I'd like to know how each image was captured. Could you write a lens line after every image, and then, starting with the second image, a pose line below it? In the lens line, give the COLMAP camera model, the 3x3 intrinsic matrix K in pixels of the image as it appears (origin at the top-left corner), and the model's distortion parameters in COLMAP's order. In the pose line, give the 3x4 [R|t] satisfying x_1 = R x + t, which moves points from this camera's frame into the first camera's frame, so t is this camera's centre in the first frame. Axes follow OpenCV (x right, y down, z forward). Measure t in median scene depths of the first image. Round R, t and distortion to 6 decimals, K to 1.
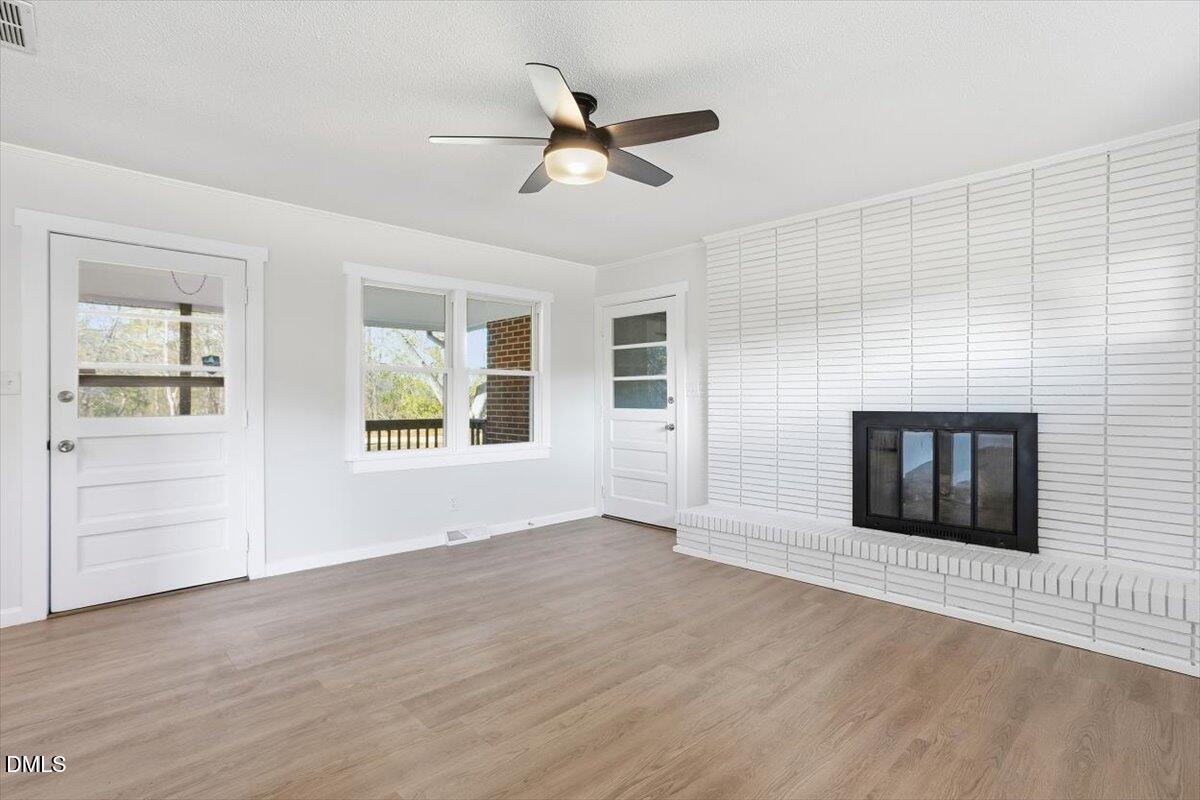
lens RADIAL K [[583.5, 0, 591.6], [0, 583.5, 395.3], [0, 0, 1]] dist [-0.026149, 0.003619]
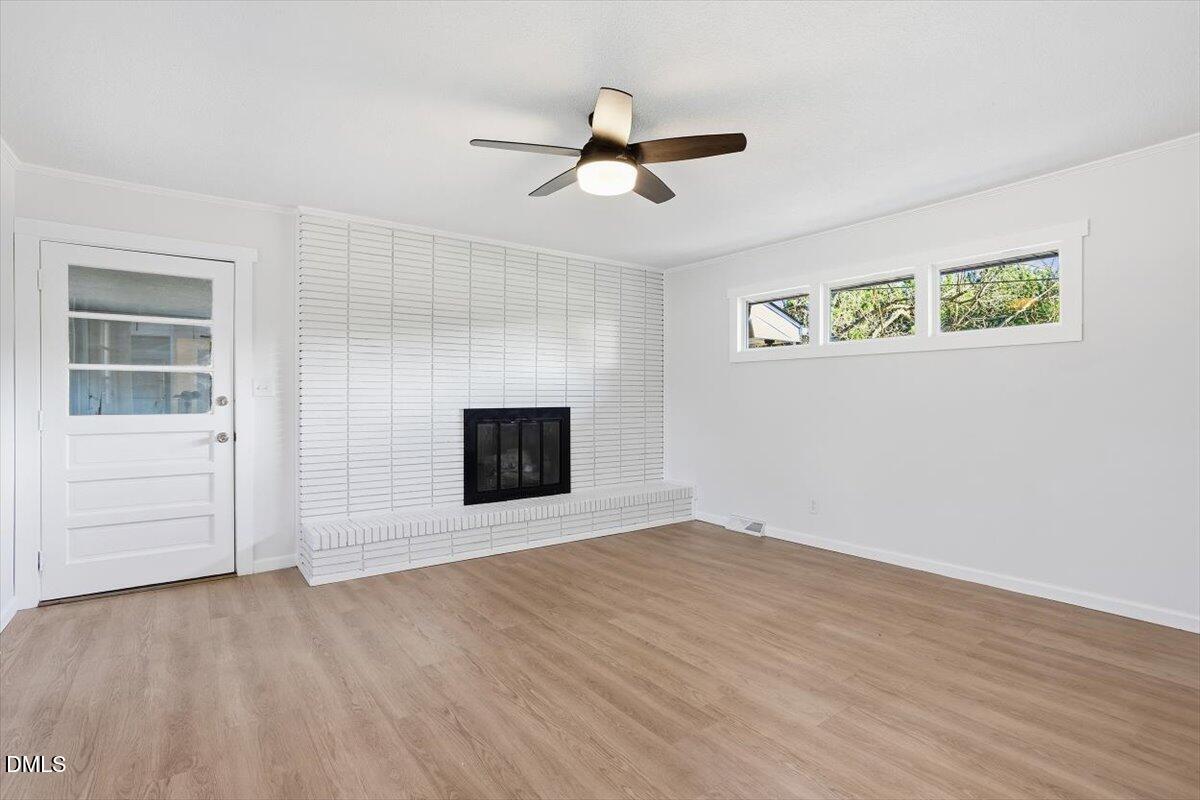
lens RADIAL K [[583.5, 0, 594.0], [0, 583.5, 401.0], [0, 0, 1]] dist [-0.026149, 0.003619]
pose [[0.123805, -0.003412, 0.992301, -0.787299], [-0.001953, 0.999991, 0.003682, 0.006316], [-0.992305, -0.002394, 0.123797, 0.655653]]
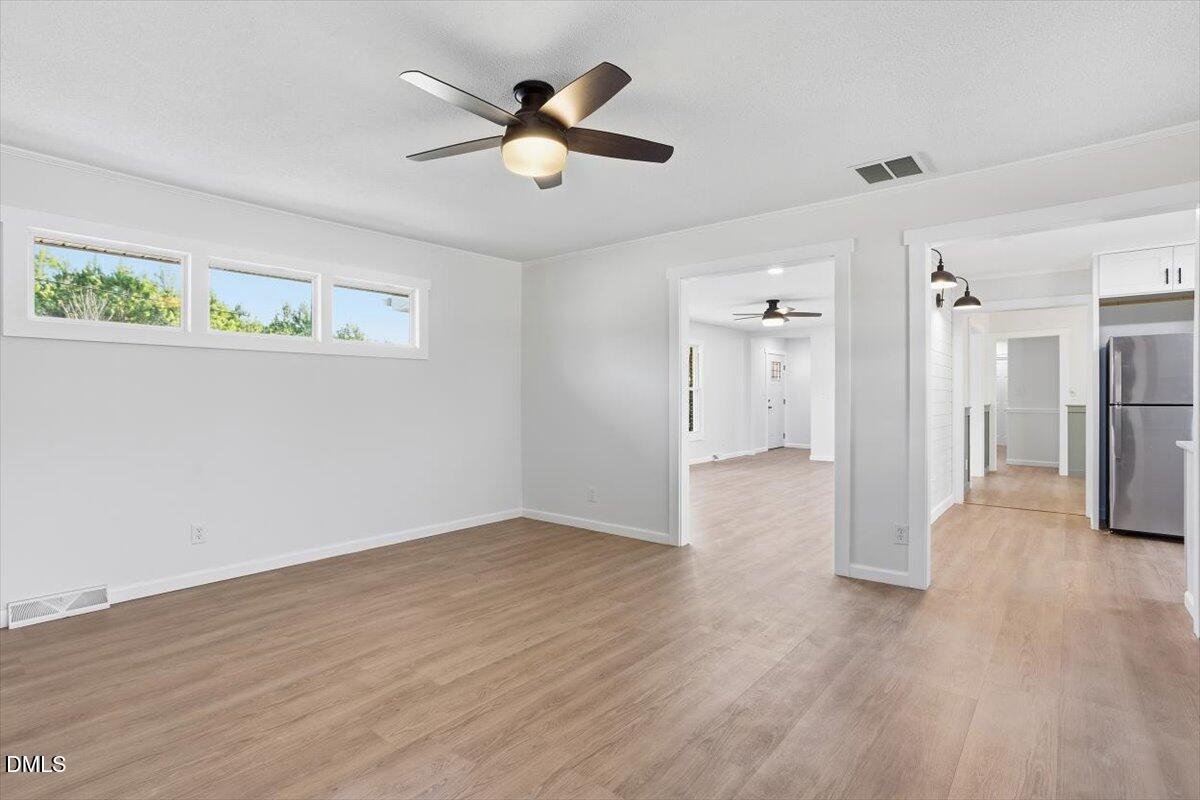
lens RADIAL K [[583.5, 0, 601.6], [0, 583.5, 401.7], [0, 0, 1]] dist [-0.026149, 0.003619]
pose [[-0.990752, 0.003064, -0.135653, -0.002501], [0.002810, 0.999994, 0.002062, 0.009263], [0.135659, 0.001661, -0.990754, 1.445652]]
